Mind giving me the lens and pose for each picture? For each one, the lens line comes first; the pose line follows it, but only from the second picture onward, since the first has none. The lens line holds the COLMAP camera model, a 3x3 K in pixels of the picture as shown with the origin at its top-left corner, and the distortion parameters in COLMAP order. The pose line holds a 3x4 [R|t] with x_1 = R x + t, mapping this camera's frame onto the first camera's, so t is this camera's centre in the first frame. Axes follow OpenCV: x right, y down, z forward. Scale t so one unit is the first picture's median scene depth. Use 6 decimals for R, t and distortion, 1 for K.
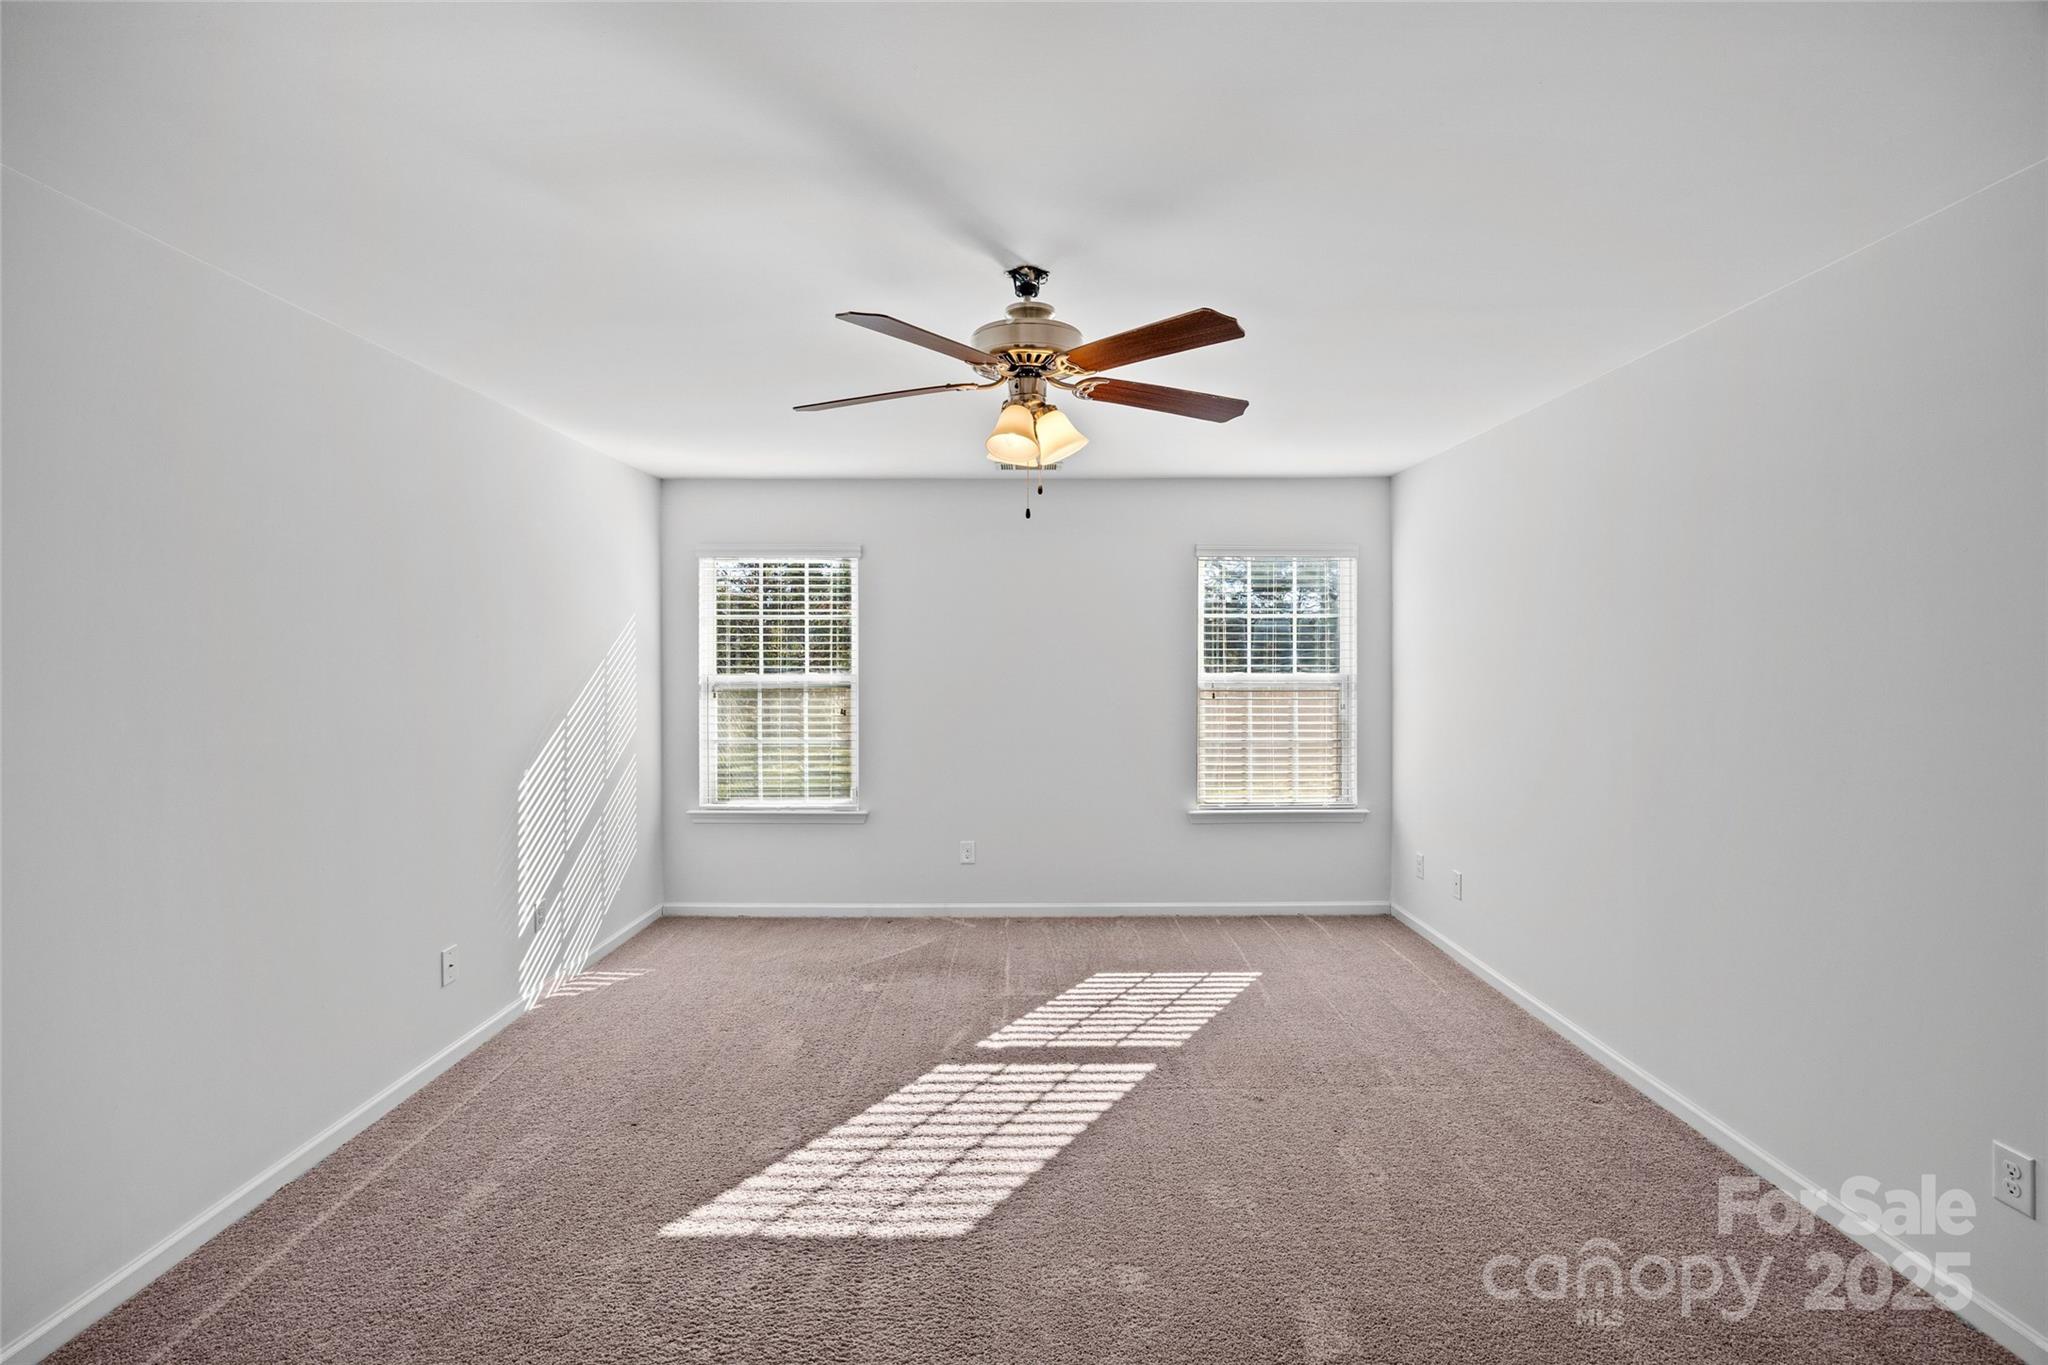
lens RADIAL K [[892.2, 0, 1024.0], [0, 892.2, 682.5], [0, 0, 1]] dist [-0.017654, 0.000133]
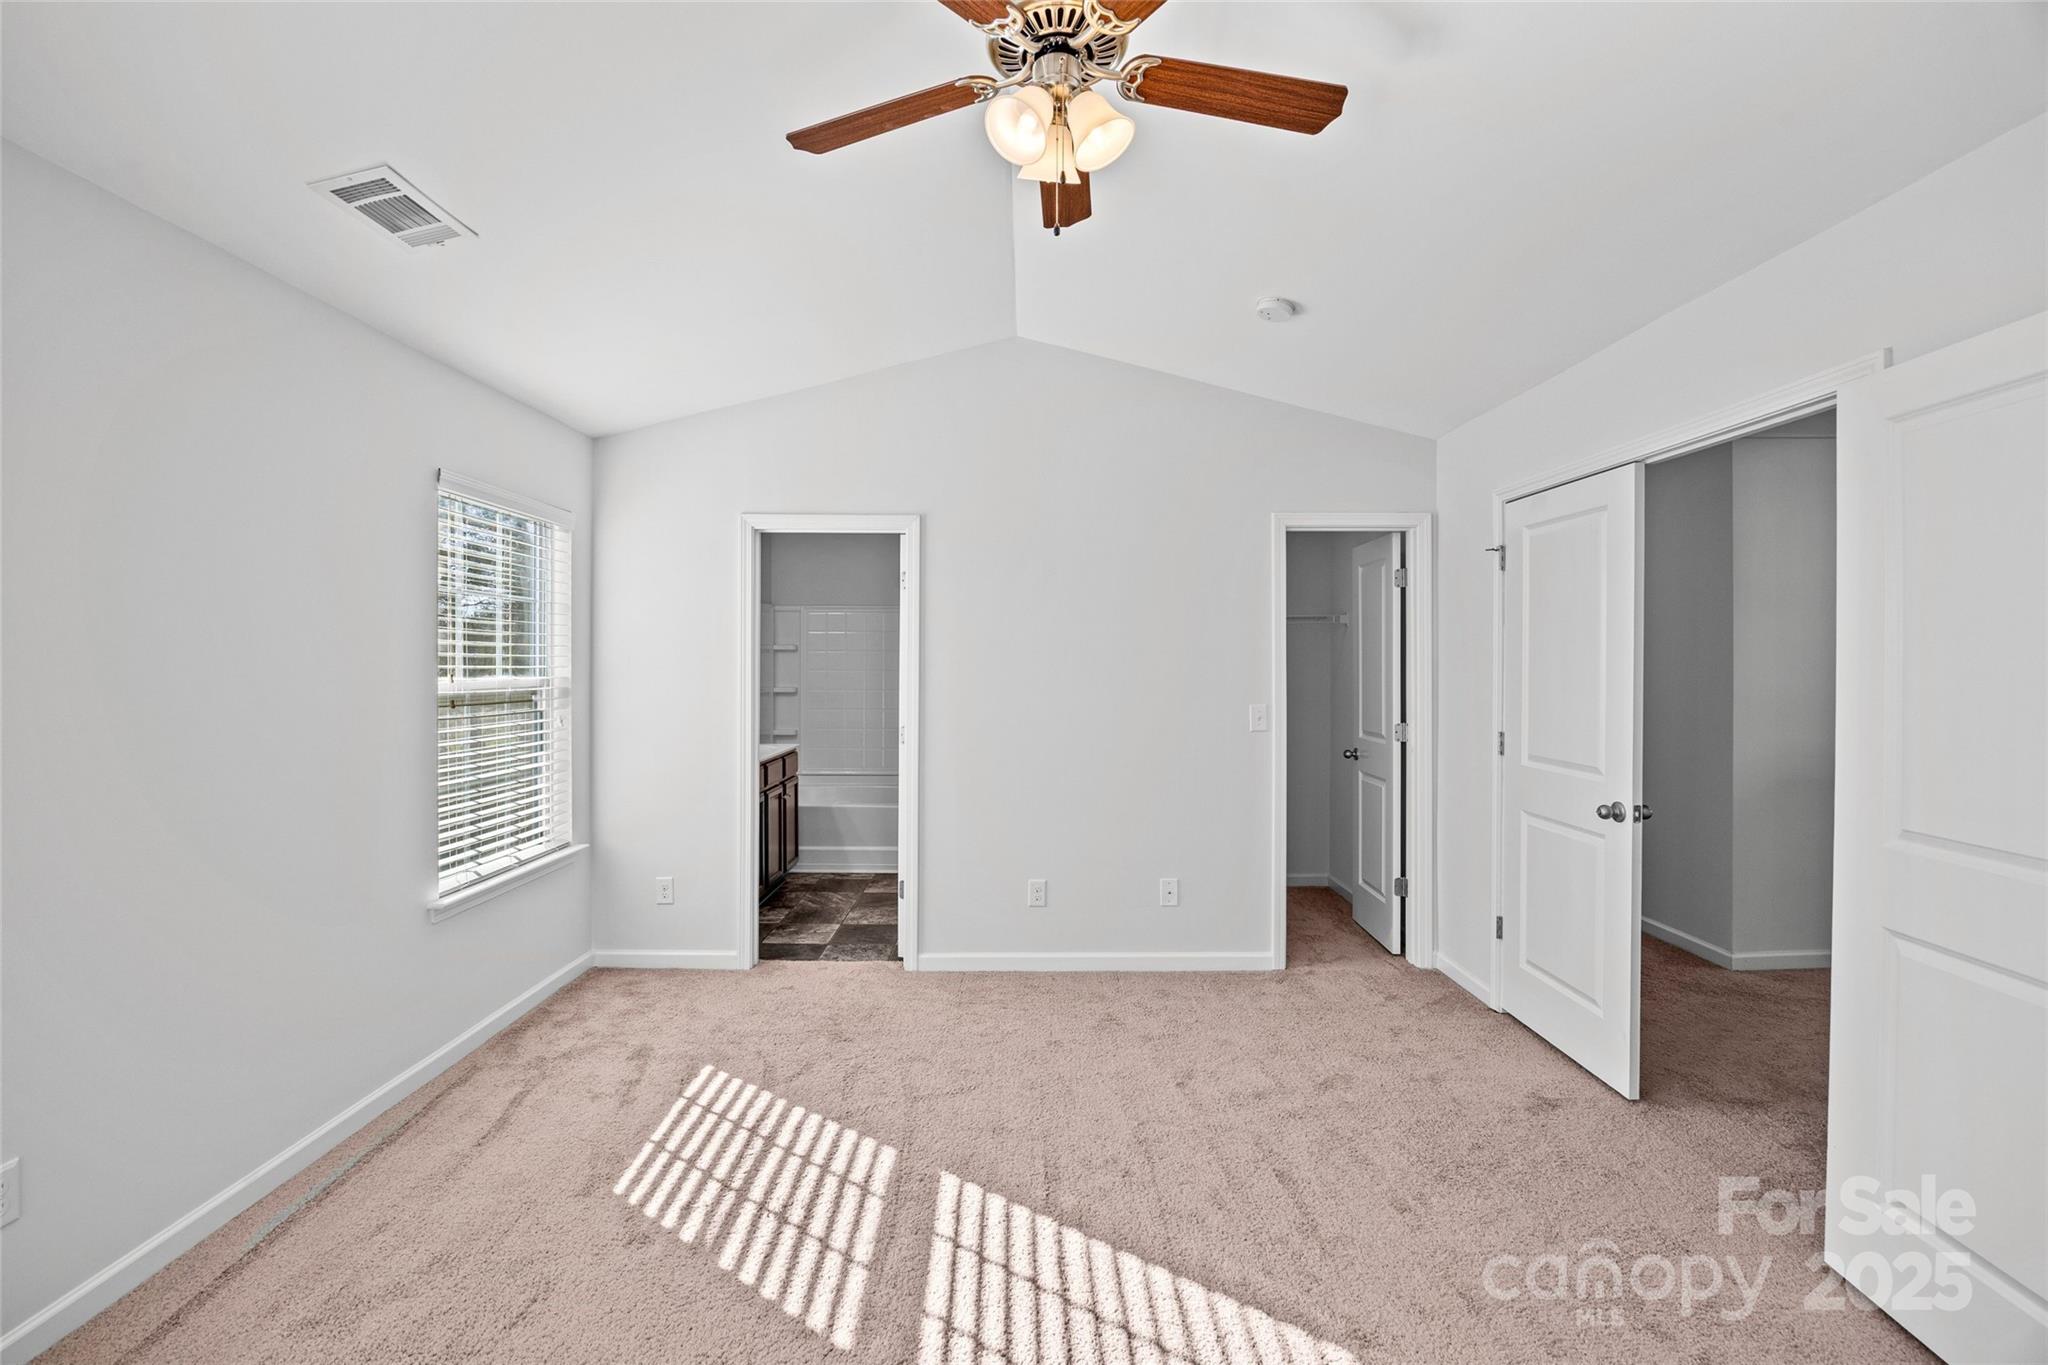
lens RADIAL K [[892.2, 0, 1024.0], [0, 892.2, 682.5], [0, 0, 1]] dist [-0.017654, 0.000133]
pose [[-0.005390, -0.015072, 0.999872, -0.505598], [0.008813, 0.999847, 0.015119, -0.016082], [-0.999947, 0.008893, -0.005257, 0.732794]]
